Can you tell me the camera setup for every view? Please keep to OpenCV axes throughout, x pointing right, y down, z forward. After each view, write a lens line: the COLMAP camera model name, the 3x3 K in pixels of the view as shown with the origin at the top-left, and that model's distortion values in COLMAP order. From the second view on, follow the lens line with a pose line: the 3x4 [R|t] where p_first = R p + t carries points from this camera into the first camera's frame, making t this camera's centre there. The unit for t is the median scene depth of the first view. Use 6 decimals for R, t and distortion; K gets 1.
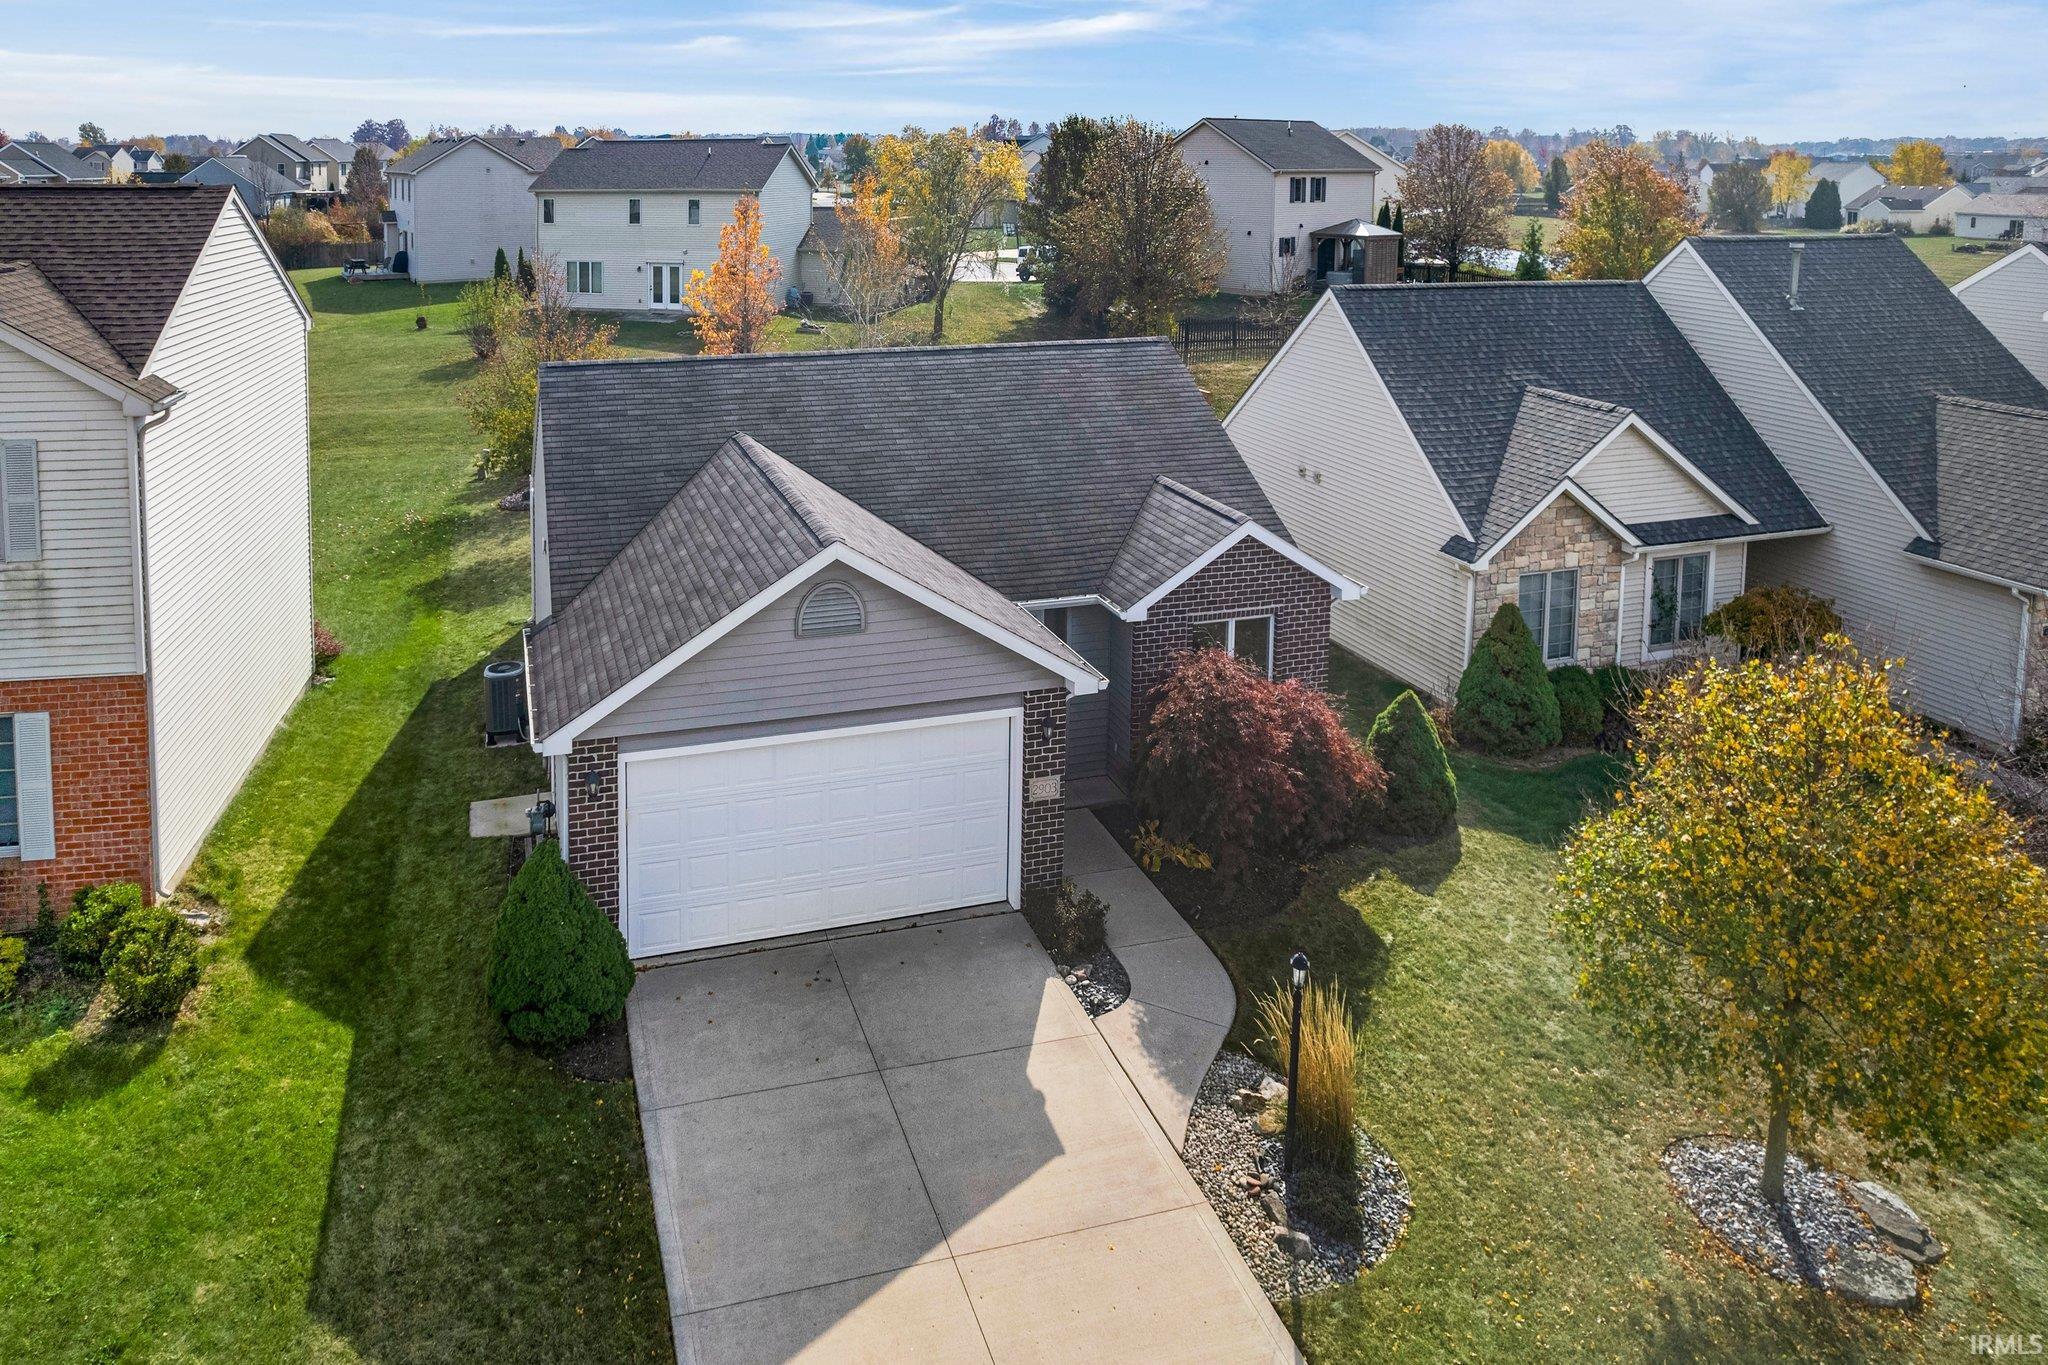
lens RADIAL K [[1396.4, 0, 893.7], [0, 1396.4, 346.1], [0, 0, 1]] dist [-0.008476, 0.000424]
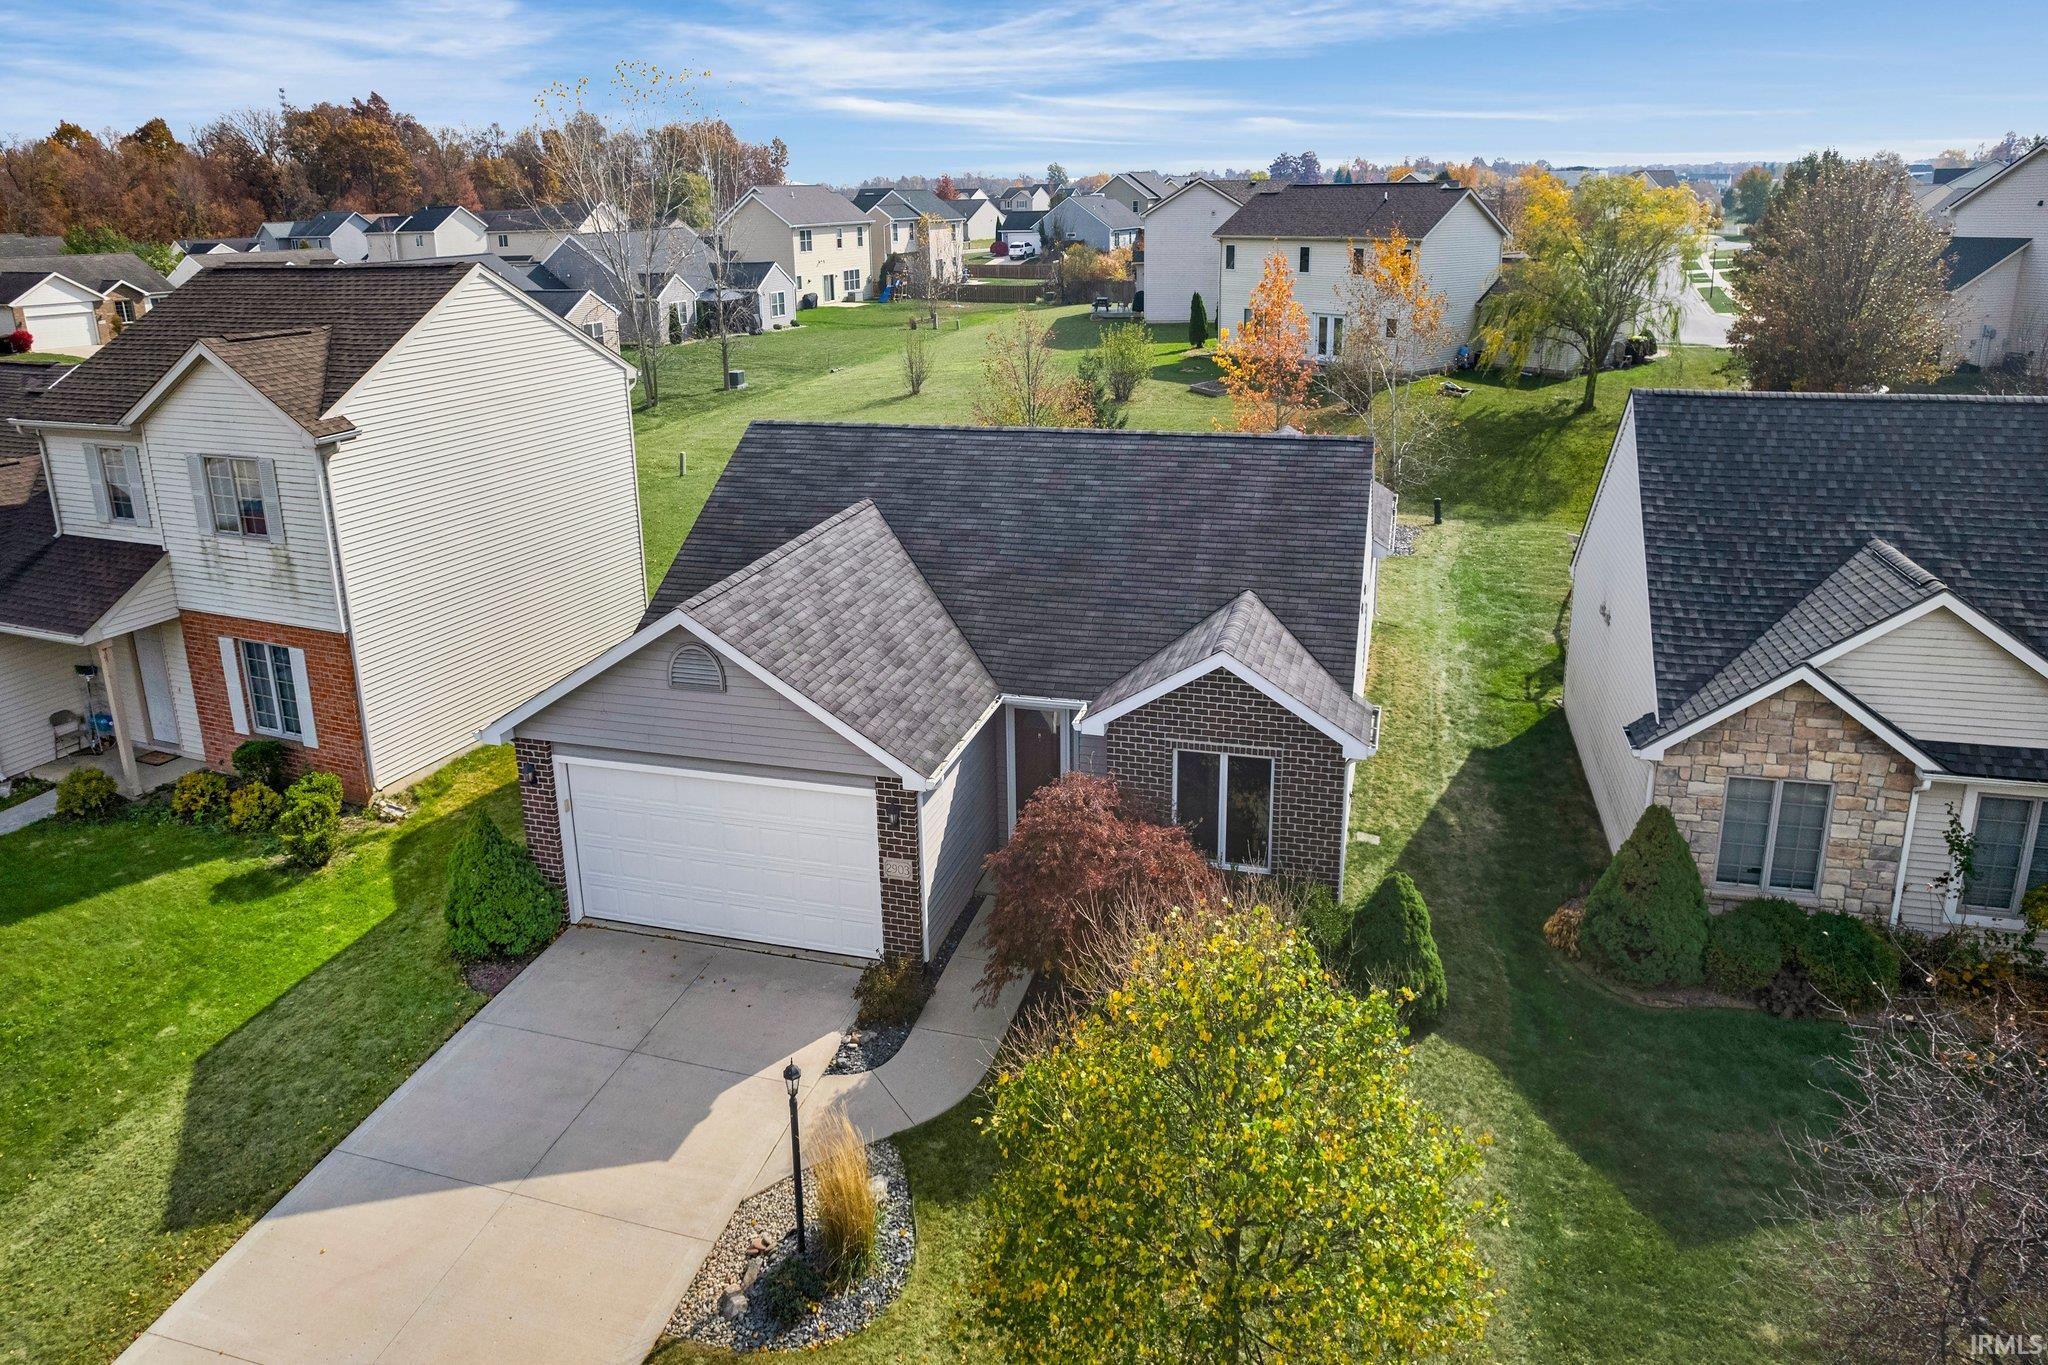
lens RADIAL K [[1361.1, 0, 1024.6], [0, 1361.1, 633.8], [0, 0, 1]] dist [-0.064131, 0.080308]
pose [[0.844323, 0.149745, -0.514485, 0.595592], [-0.052483, 0.978651, 0.198715, -0.054056], [0.533258, -0.140778, 0.834157, 0.198569]]
